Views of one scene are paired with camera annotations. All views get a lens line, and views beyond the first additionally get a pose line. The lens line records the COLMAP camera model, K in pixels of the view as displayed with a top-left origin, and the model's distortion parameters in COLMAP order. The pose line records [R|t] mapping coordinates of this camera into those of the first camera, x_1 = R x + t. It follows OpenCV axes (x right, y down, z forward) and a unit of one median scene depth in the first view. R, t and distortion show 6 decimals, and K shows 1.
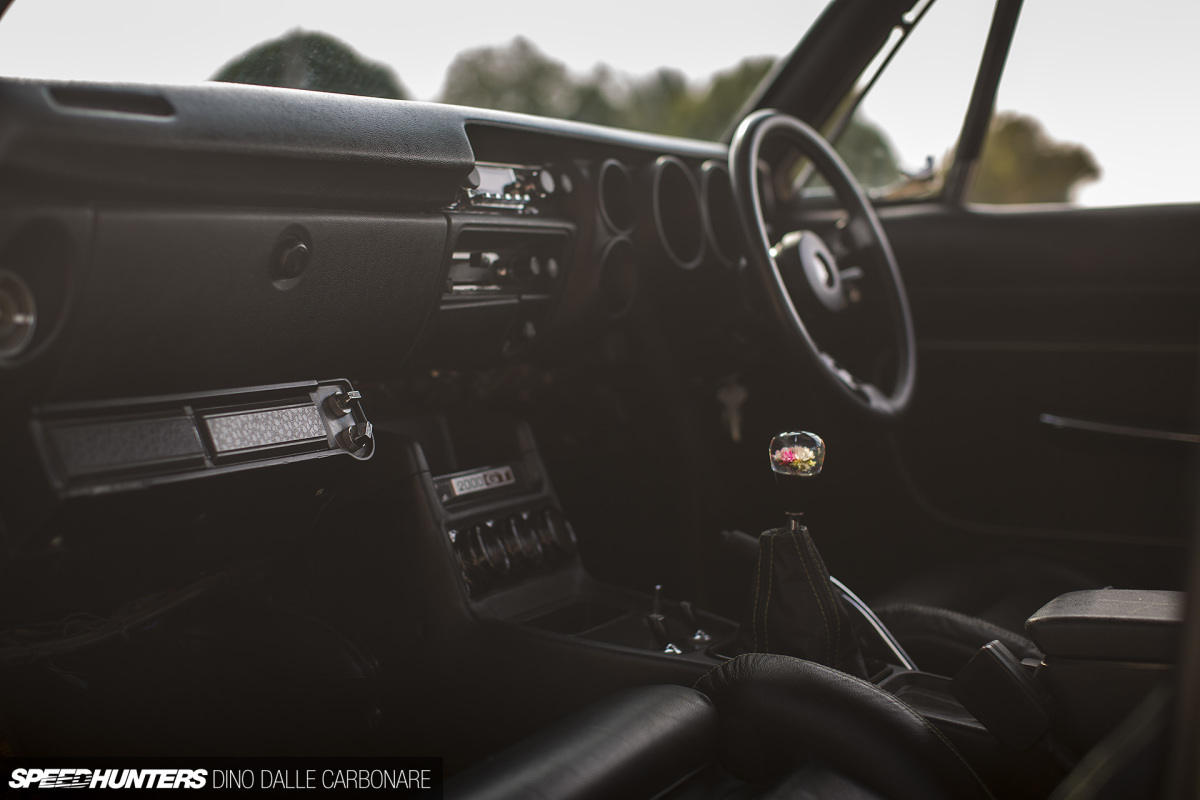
lens RADIAL K [[1796.9, 0, 600.4], [0, 1796.9, 400.4], [0, 0, 1]] dist [-0.155353, 0.000000]
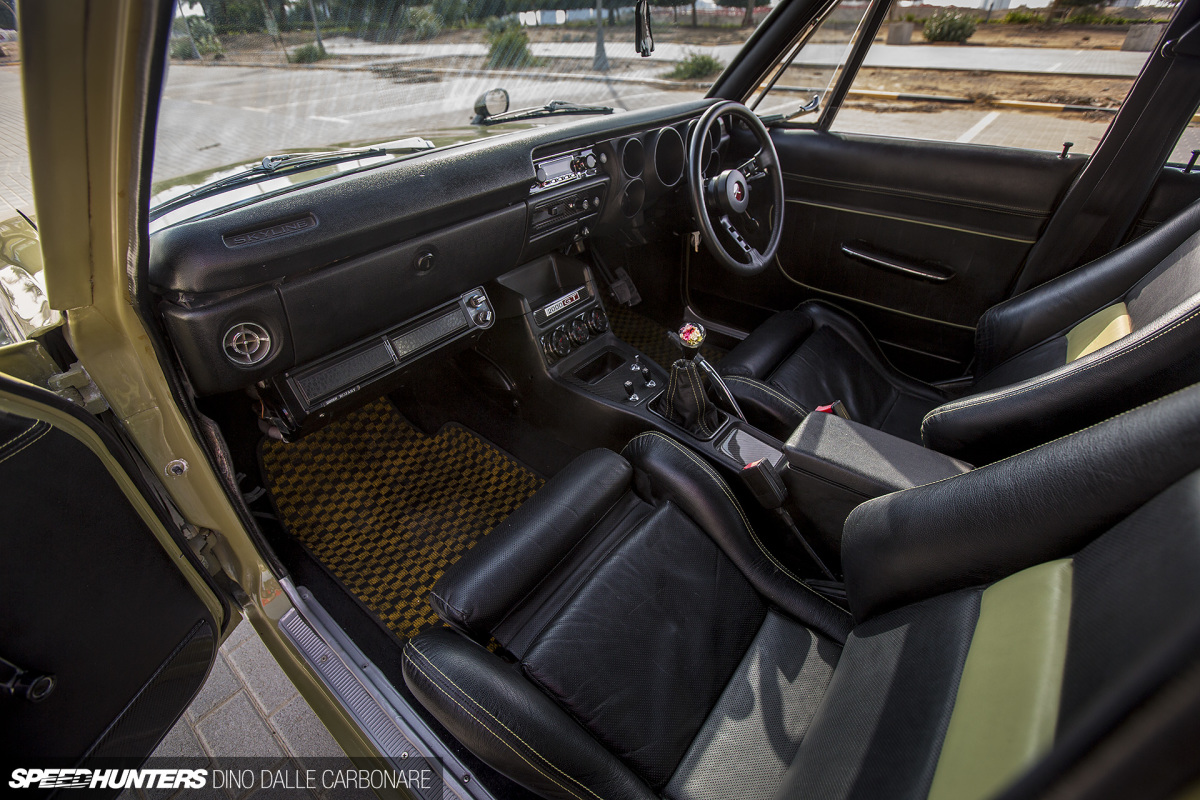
lens RADIAL K [[549.0, 0, 599.3], [0, 549.0, 398.9], [0, 0, 1]] dist [-0.041898, 0.000591]
pose [[0.981153, 0.106660, -0.161131, 0.101707], [-0.005350, 0.848538, 0.529107, -0.214622], [0.193161, -0.518272, 0.833116, 0.367523]]
